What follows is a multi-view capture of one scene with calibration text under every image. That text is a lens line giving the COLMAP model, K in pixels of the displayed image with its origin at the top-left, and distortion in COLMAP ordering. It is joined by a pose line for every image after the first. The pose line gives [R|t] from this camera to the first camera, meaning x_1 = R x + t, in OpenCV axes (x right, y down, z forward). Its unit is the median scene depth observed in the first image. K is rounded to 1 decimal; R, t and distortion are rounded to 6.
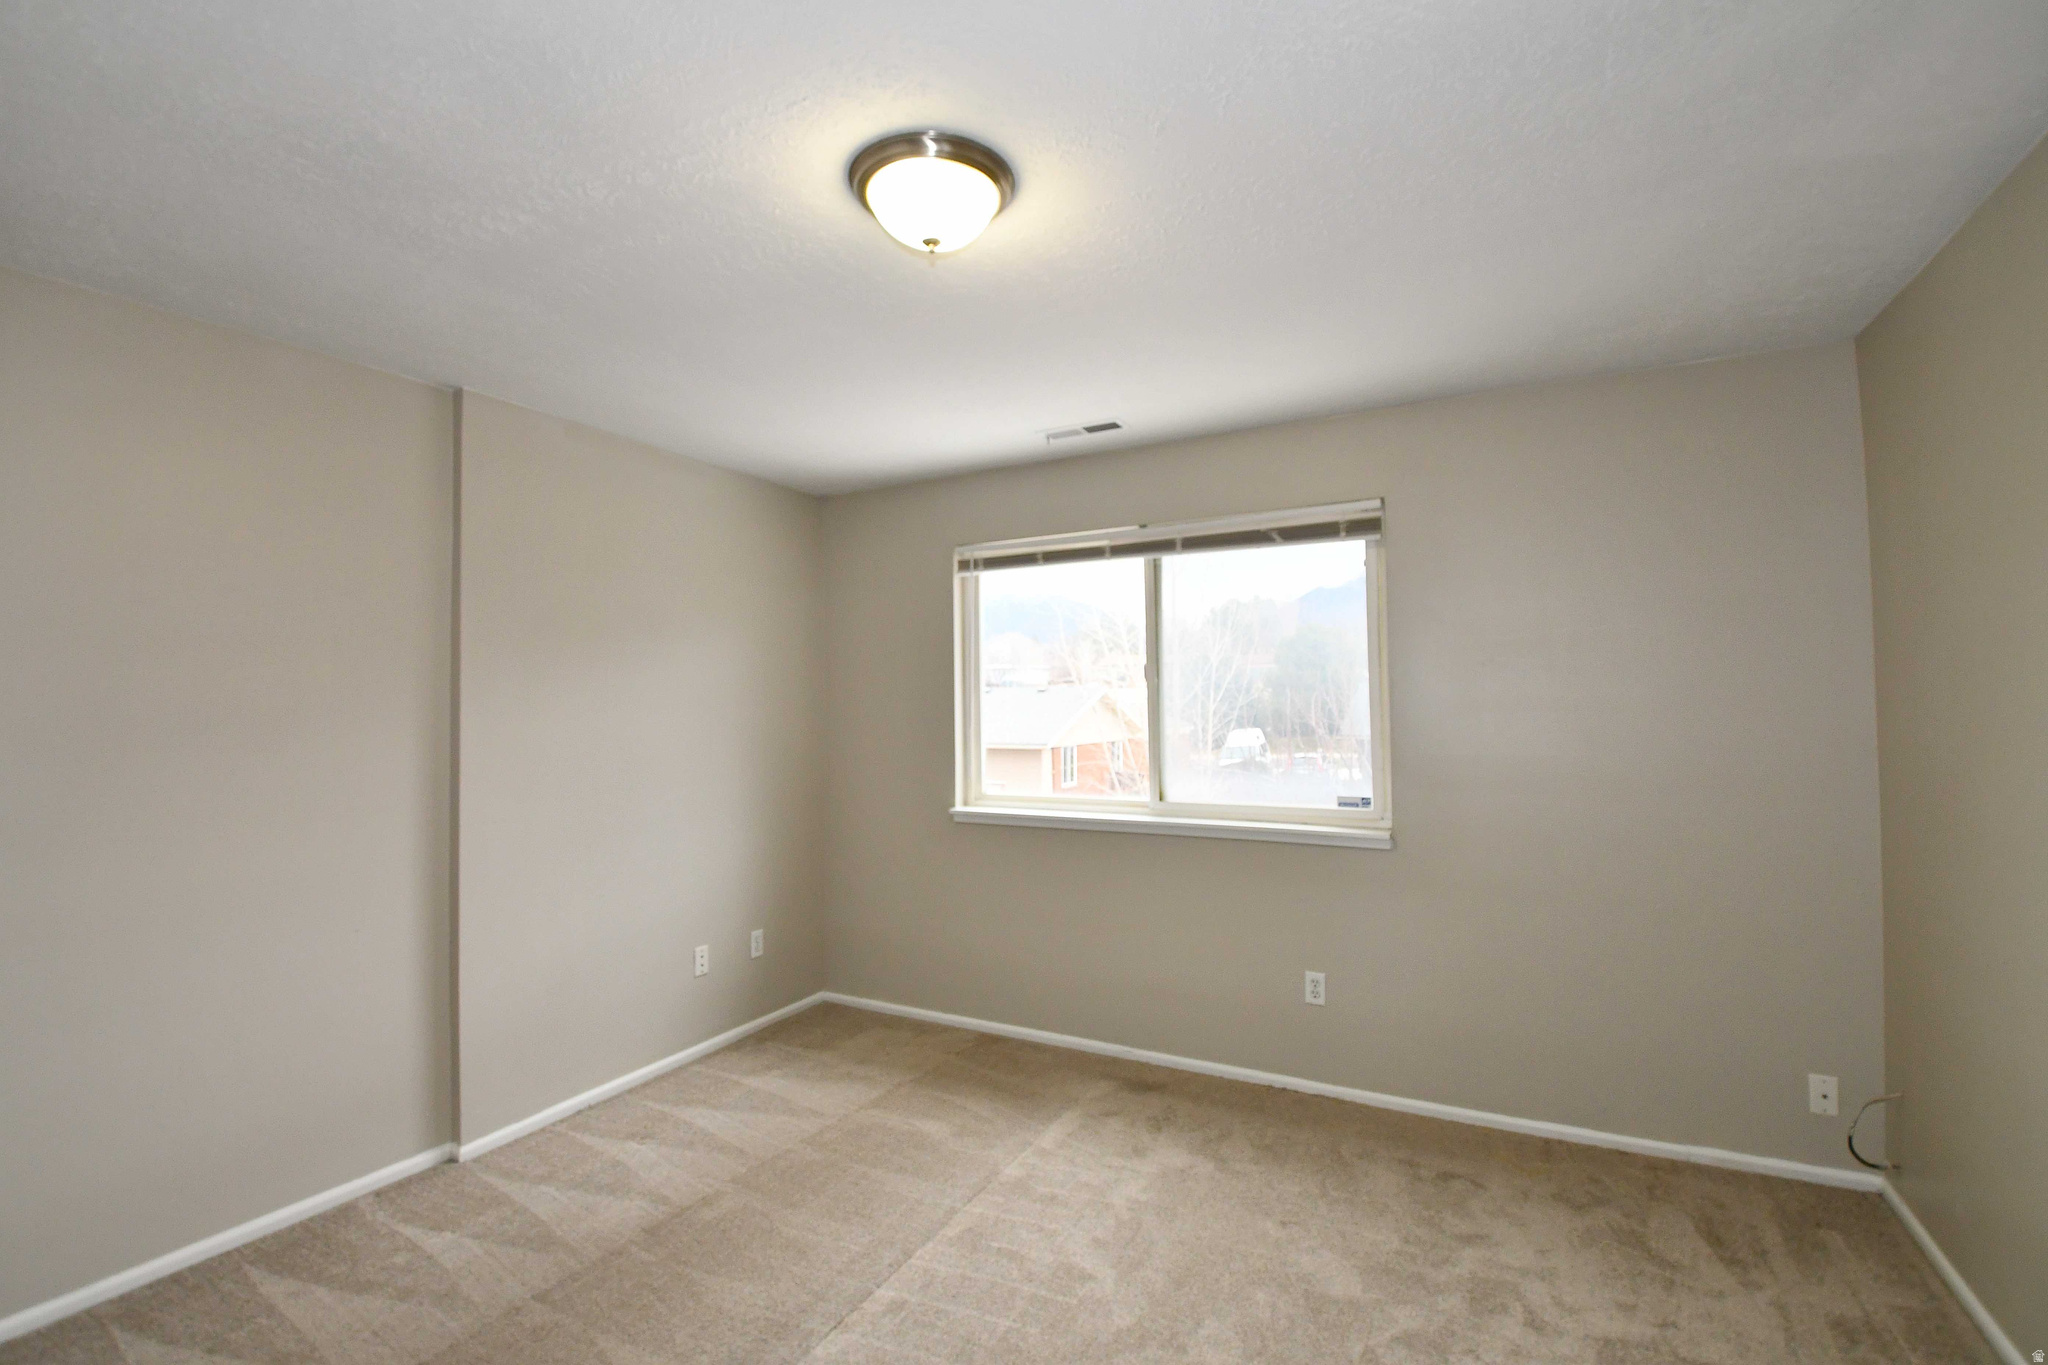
lens RADIAL K [[902.7, 0, 1016.3], [0, 902.7, 689.0], [0, 0, 1]] dist [-0.002598, -0.007274]
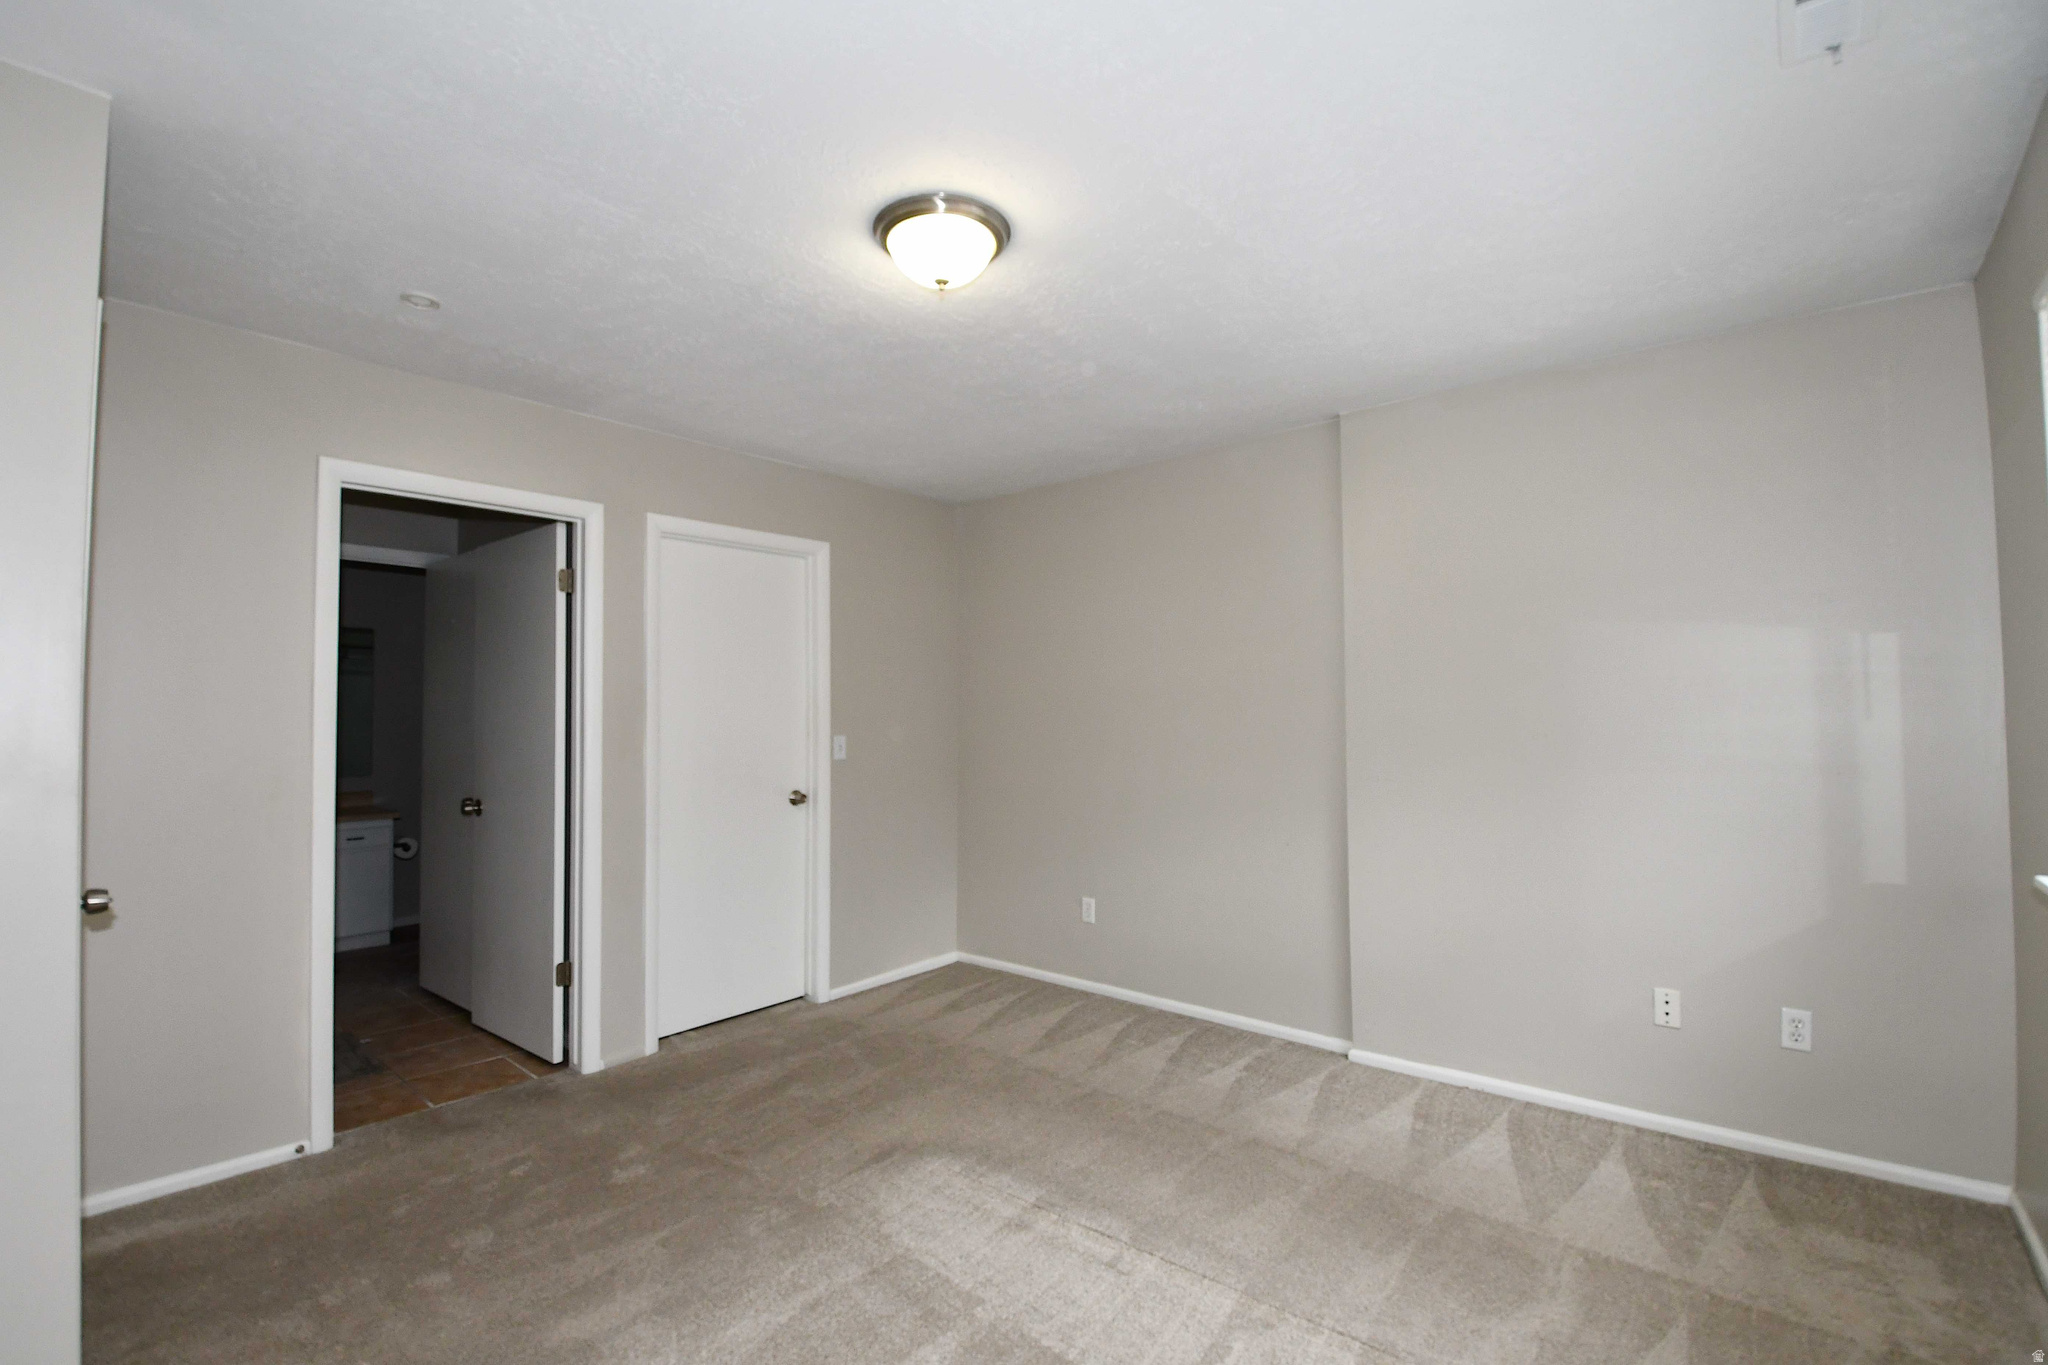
lens RADIAL K [[902.7, 0, 1018.2], [0, 902.7, 679.6], [0, 0, 1]] dist [-0.002598, -0.007274]
pose [[-0.189330, -0.024698, -0.981603, 0.674188], [0.034905, 0.998882, -0.031865, 0.037260], [0.981293, -0.040296, -0.188256, 0.813579]]
